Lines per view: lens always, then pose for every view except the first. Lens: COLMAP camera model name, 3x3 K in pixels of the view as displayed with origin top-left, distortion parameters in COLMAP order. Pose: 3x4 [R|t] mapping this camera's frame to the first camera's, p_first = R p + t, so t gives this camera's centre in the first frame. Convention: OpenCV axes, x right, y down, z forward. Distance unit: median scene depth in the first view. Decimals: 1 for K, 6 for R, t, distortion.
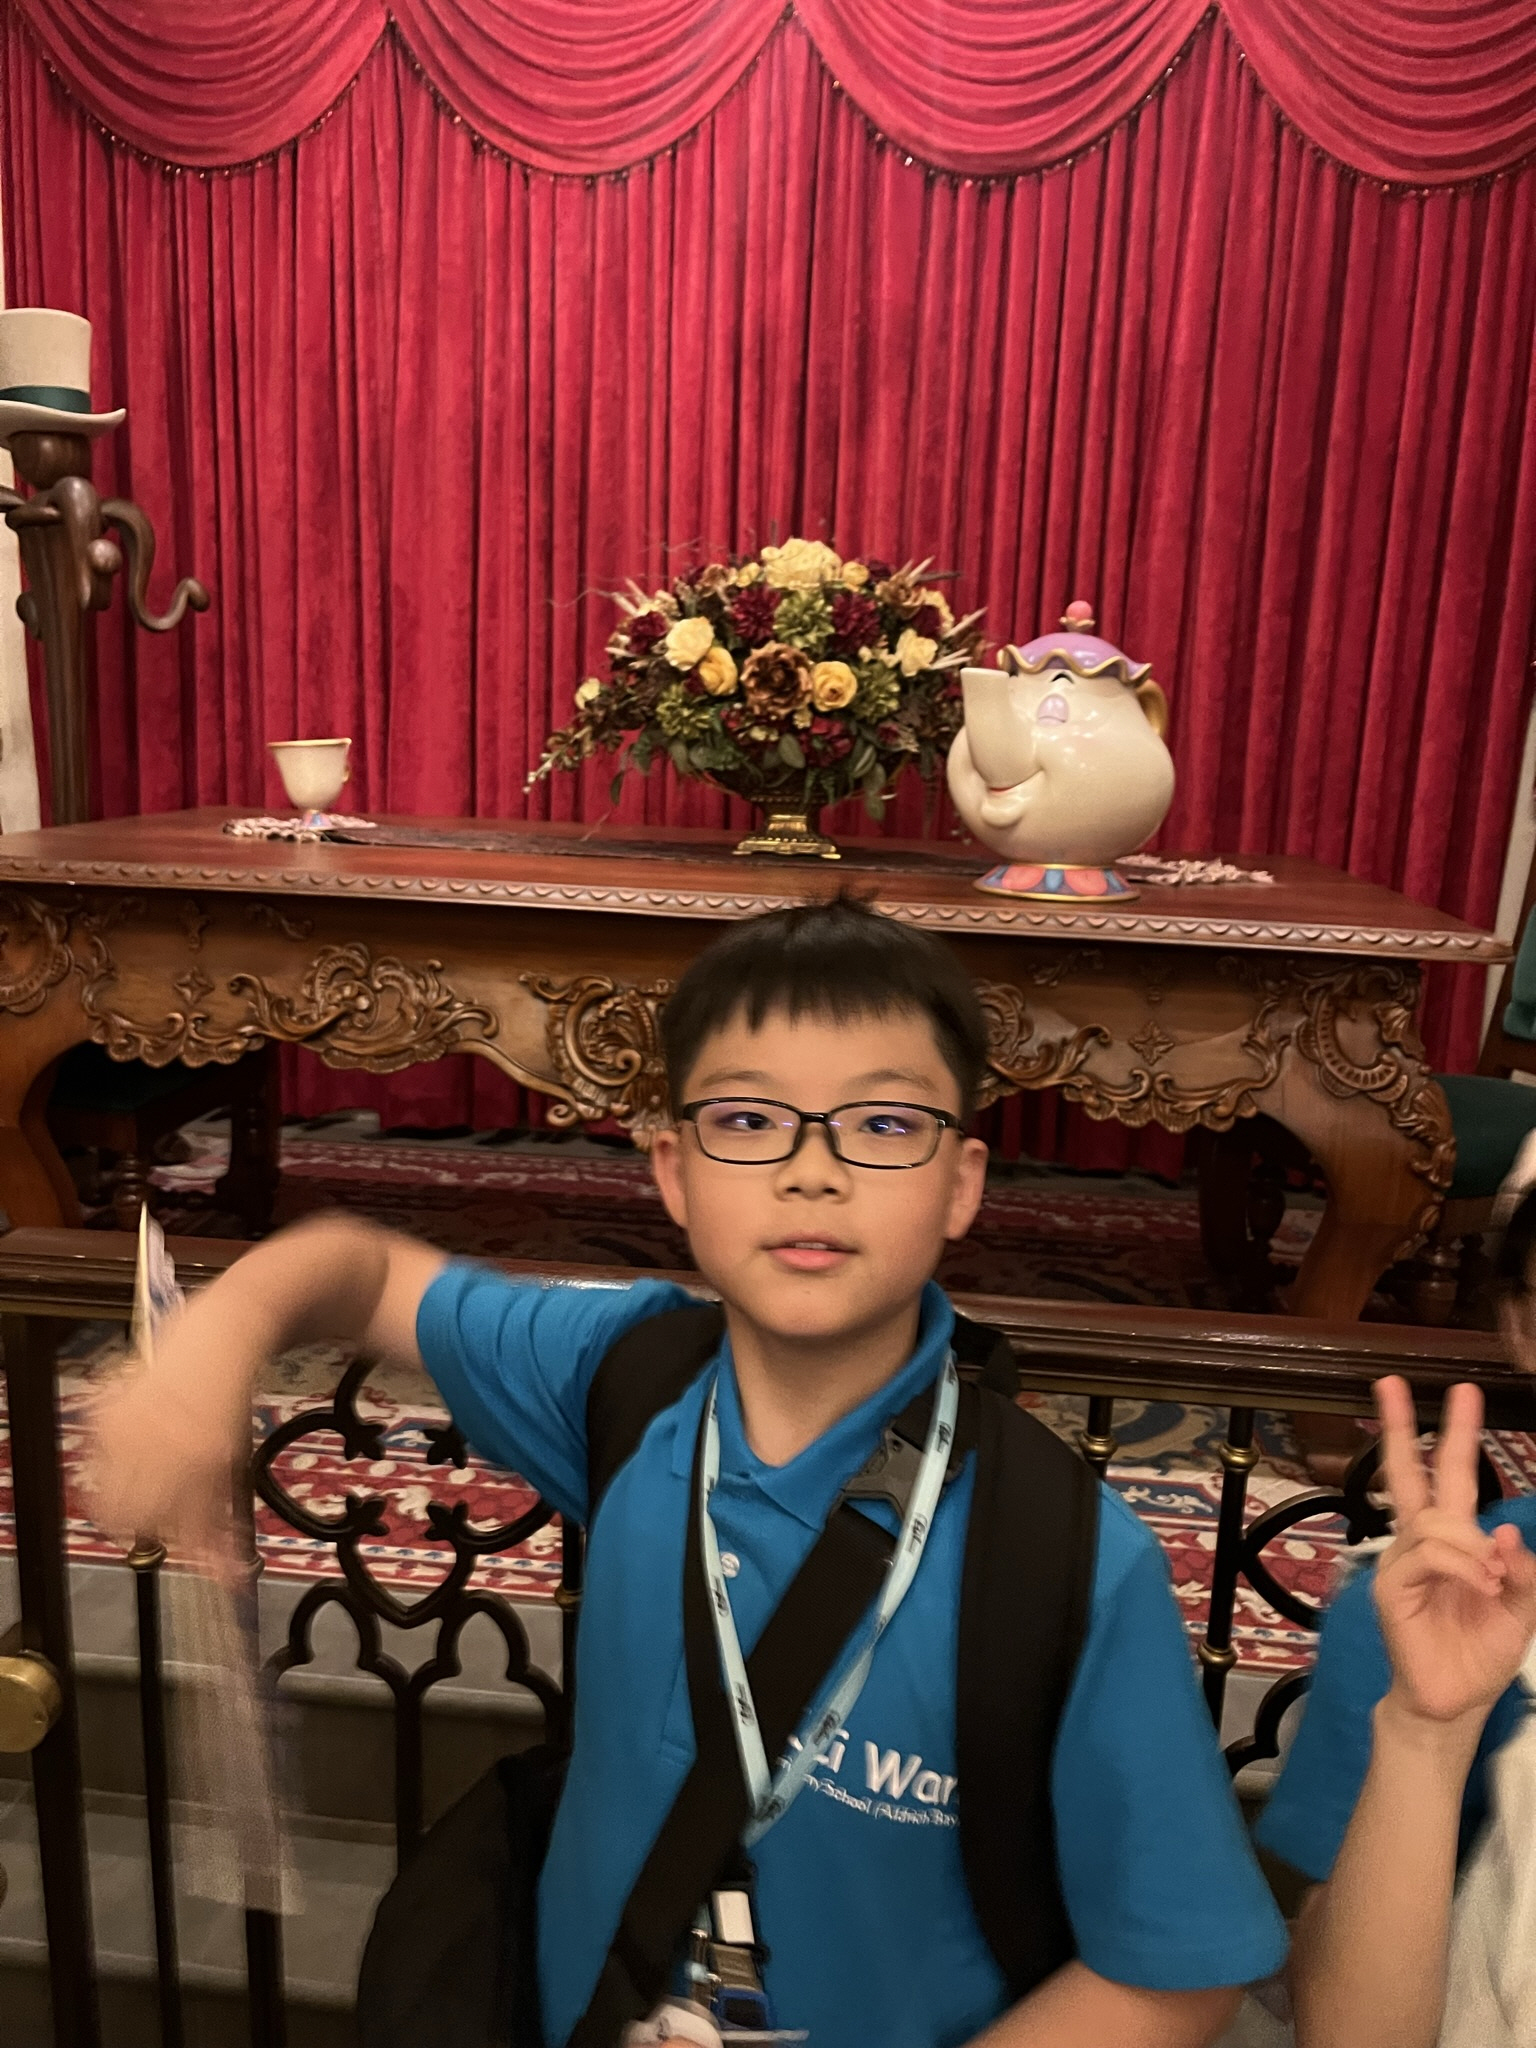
lens RADIAL K [[1562.4, 0, 737.6], [0, 1562.4, 1032.4], [0, 0, 1]] dist [0.041238, -0.058771]
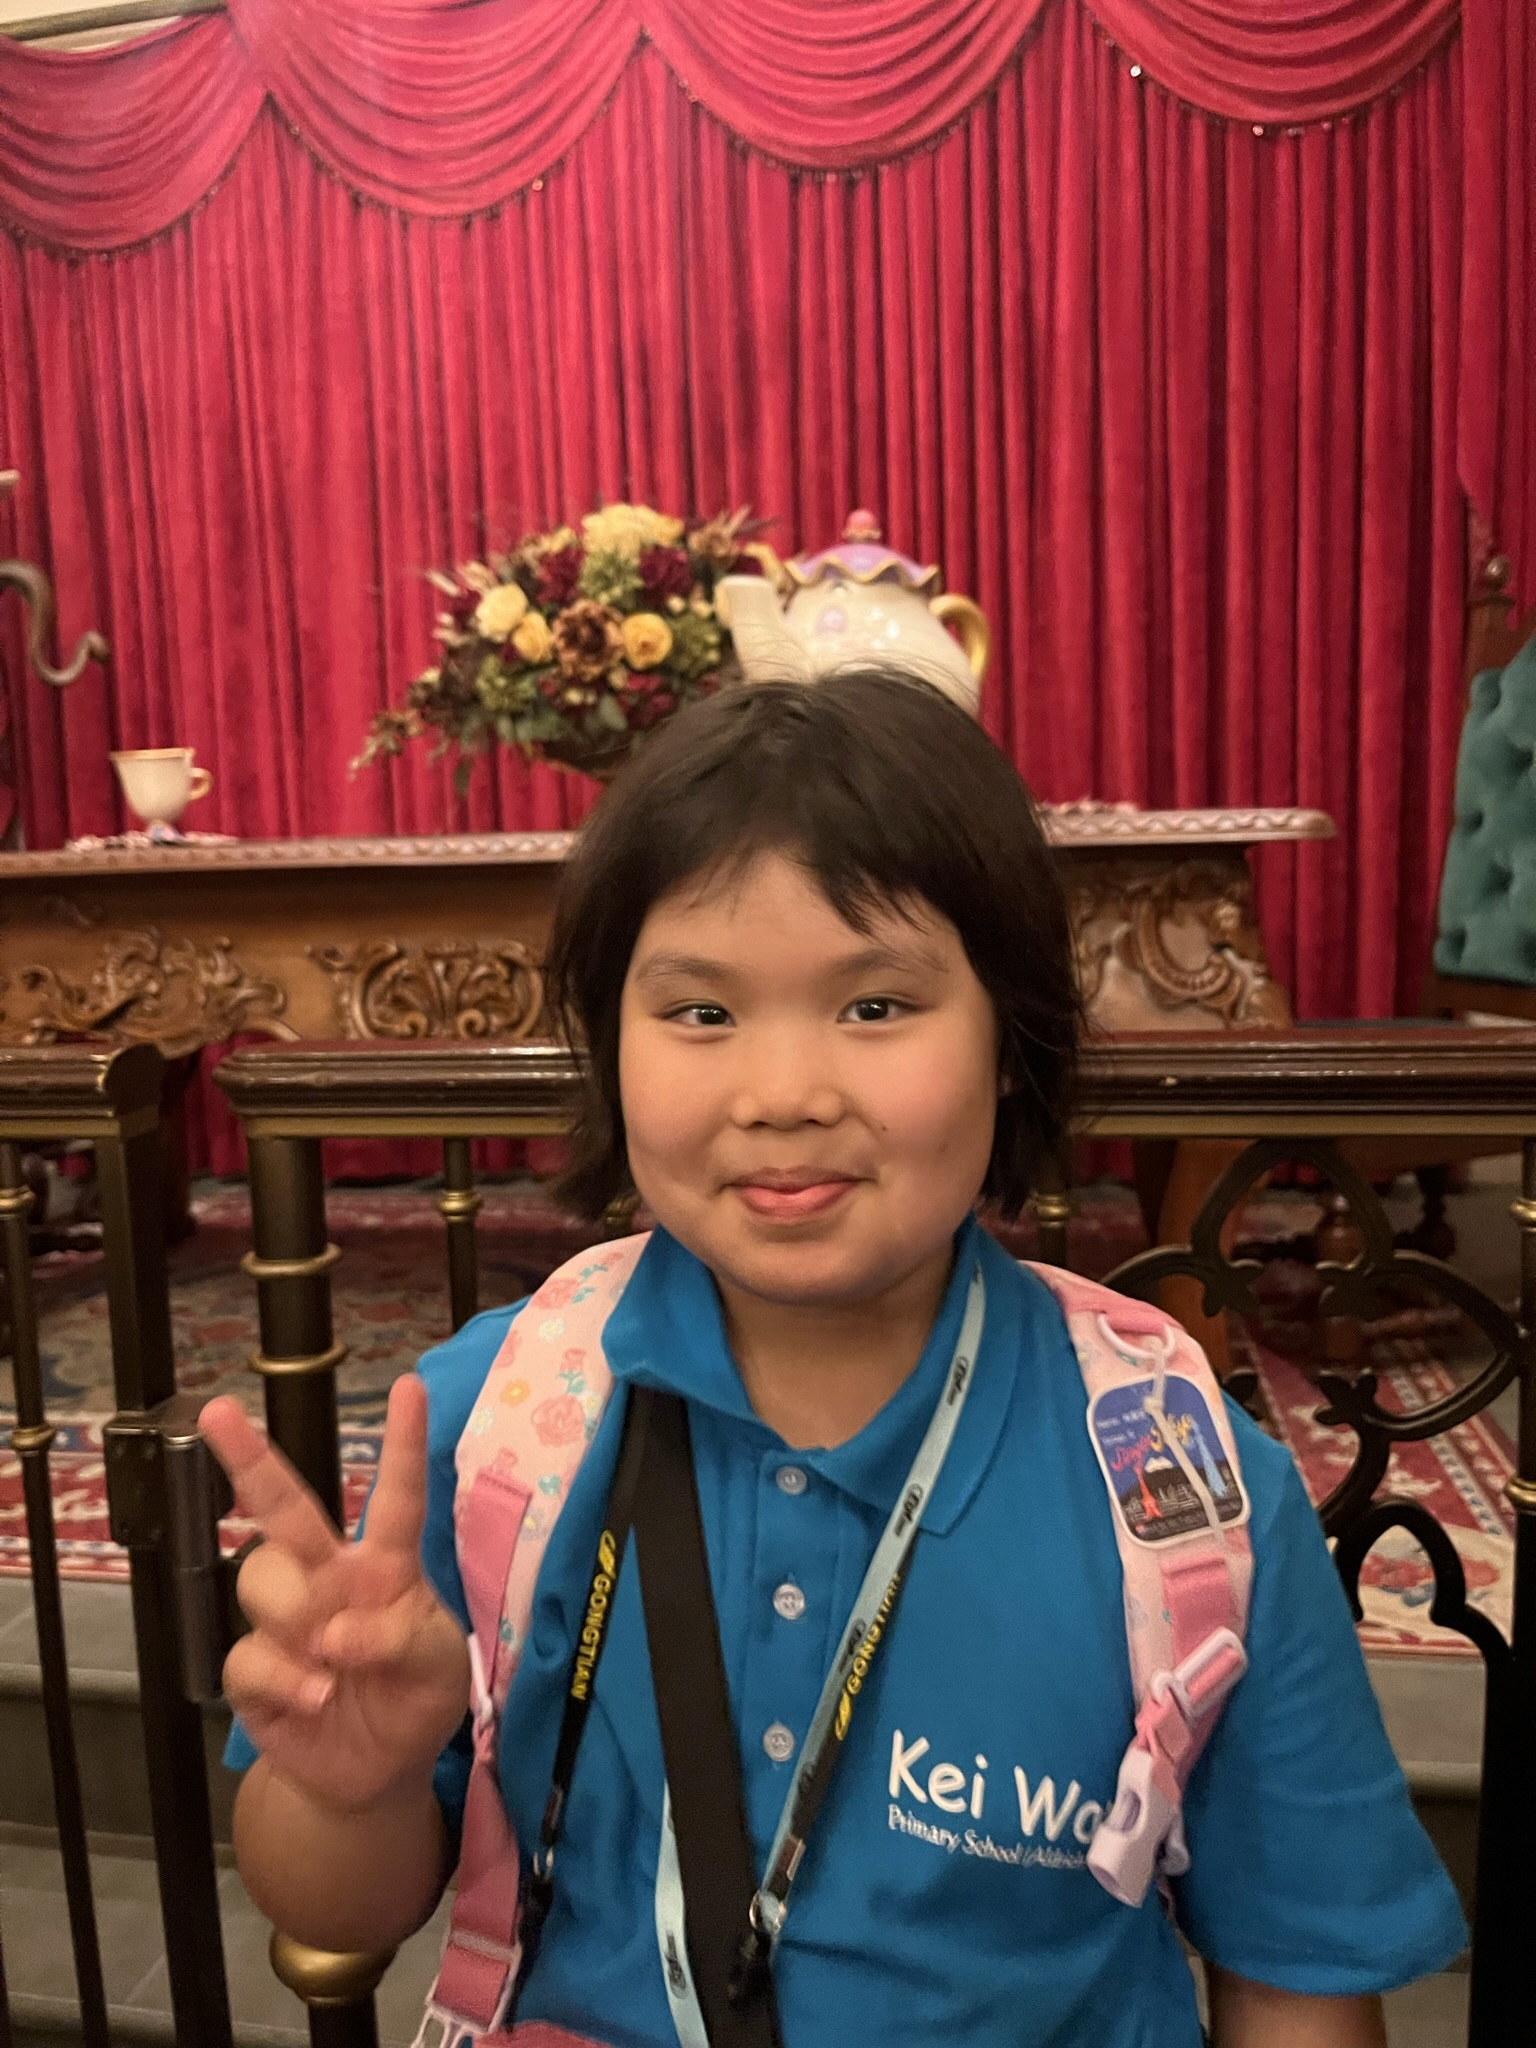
lens RADIAL K [[1562.4, 0, 753.3], [0, 1562.4, 1020.3], [0, 0, 1]] dist [0.041238, -0.058771]
pose [[0.994051, -0.064048, -0.088093, 0.184787], [0.055690, 0.993988, -0.094264, 0.098553], [0.093601, 0.088797, 0.991642, 0.069792]]
